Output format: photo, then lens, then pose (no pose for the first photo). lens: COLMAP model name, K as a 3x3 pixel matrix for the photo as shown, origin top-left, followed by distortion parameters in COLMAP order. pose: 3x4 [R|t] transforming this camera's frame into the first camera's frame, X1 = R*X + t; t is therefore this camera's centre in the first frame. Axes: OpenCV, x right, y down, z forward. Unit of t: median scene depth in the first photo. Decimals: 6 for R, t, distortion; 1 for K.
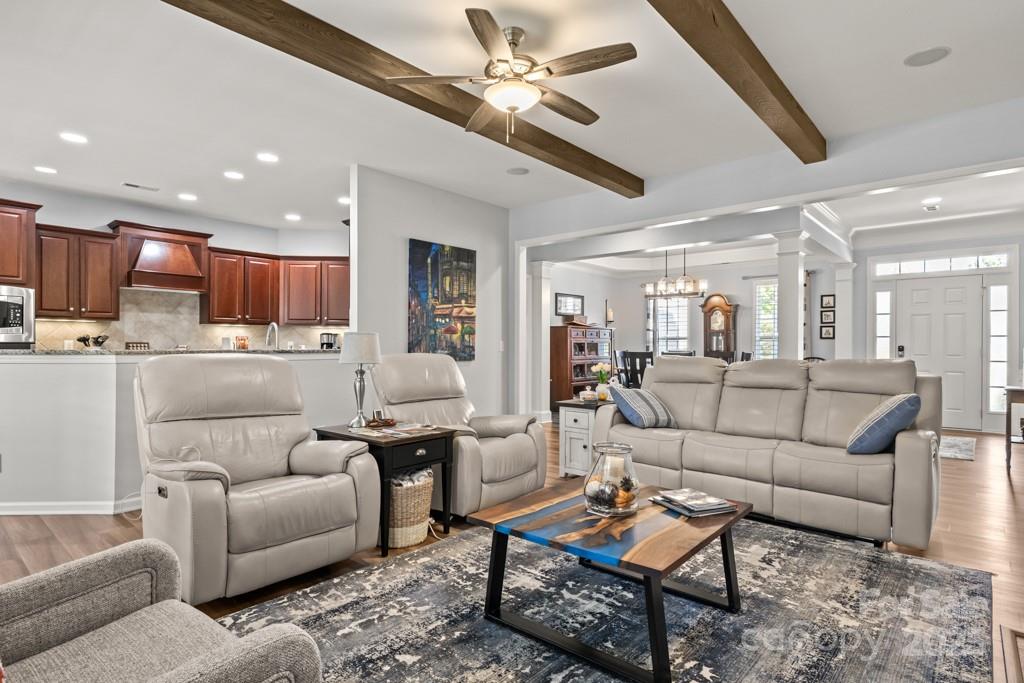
lens RADIAL K [[544.3, 0, 508.0], [0, 544.3, 344.4], [0, 0, 1]] dist [0.003819, 0.000459]
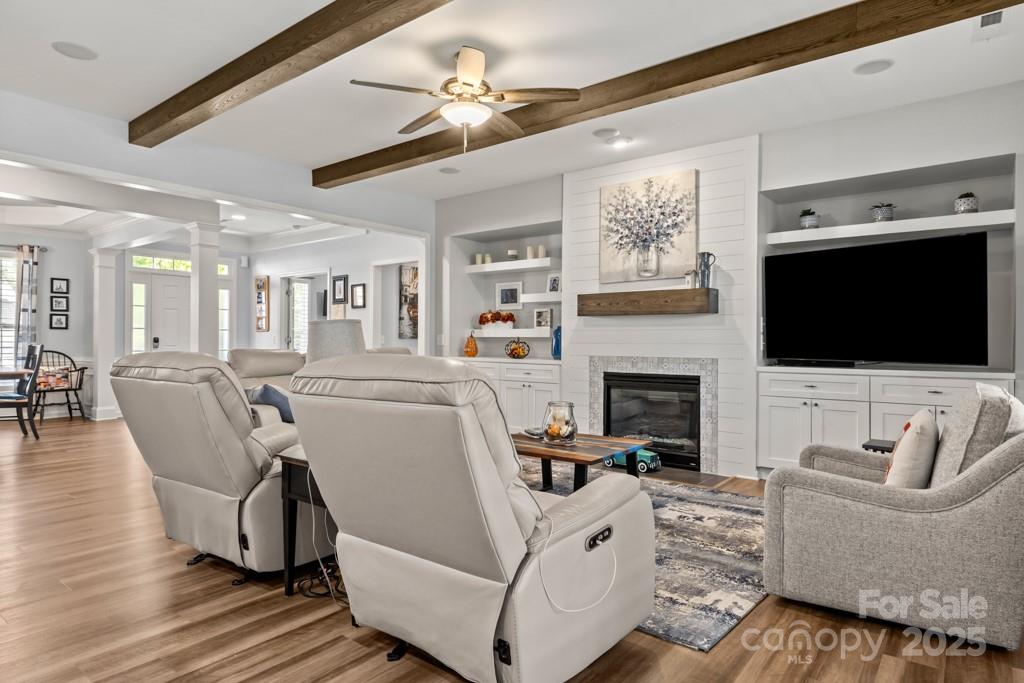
lens RADIAL K [[597.4, 0, 512.0], [0, 597.4, 341.5], [0, 0, 1]] dist [0.002685, 0.000269]
pose [[-0.041478, -0.000839, 0.999139, -0.394259], [-0.004470, 0.999990, 0.000654, 0.005770], [-0.999129, -0.004439, -0.041481, 0.316079]]
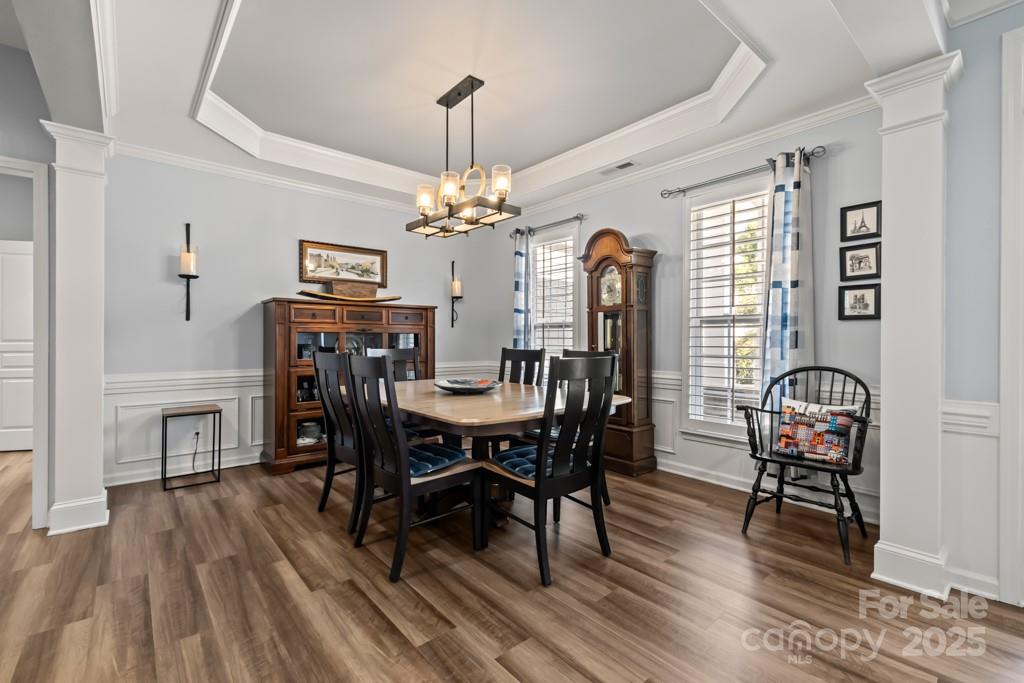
lens RADIAL K [[447.1, 0, 510.4], [0, 447.1, 339.8], [0, 0, 1]] dist [0.001371, -0.000070]
pose [[0.988900, 0.000087, -0.148585, 0.386995], [-0.000384, 0.999998, -0.001969, 0.004981], [0.148584, 0.002004, 0.988898, 0.646879]]
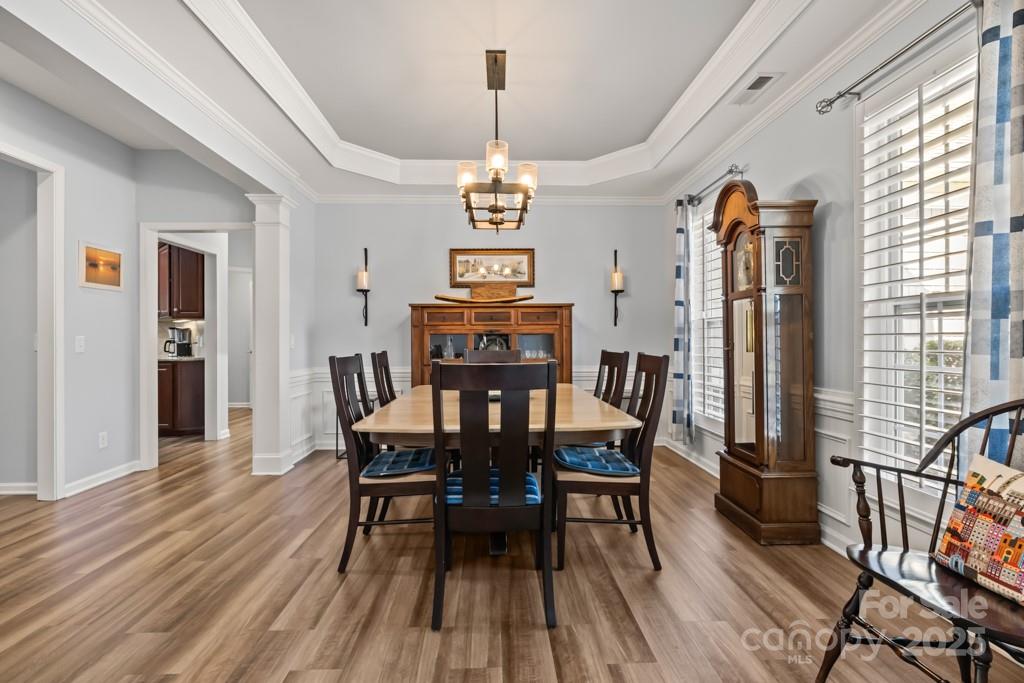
lens RADIAL K [[478.2, 0, 508.9], [0, 478.2, 338.7], [0, 0, 1]] dist [-0.006525, 0.000460]
pose [[0.682685, -0.005977, -0.730688, 0.544412], [0.002938, 0.999981, -0.005435, 0.004616], [0.730707, 0.001563, 0.682690, 0.756084]]
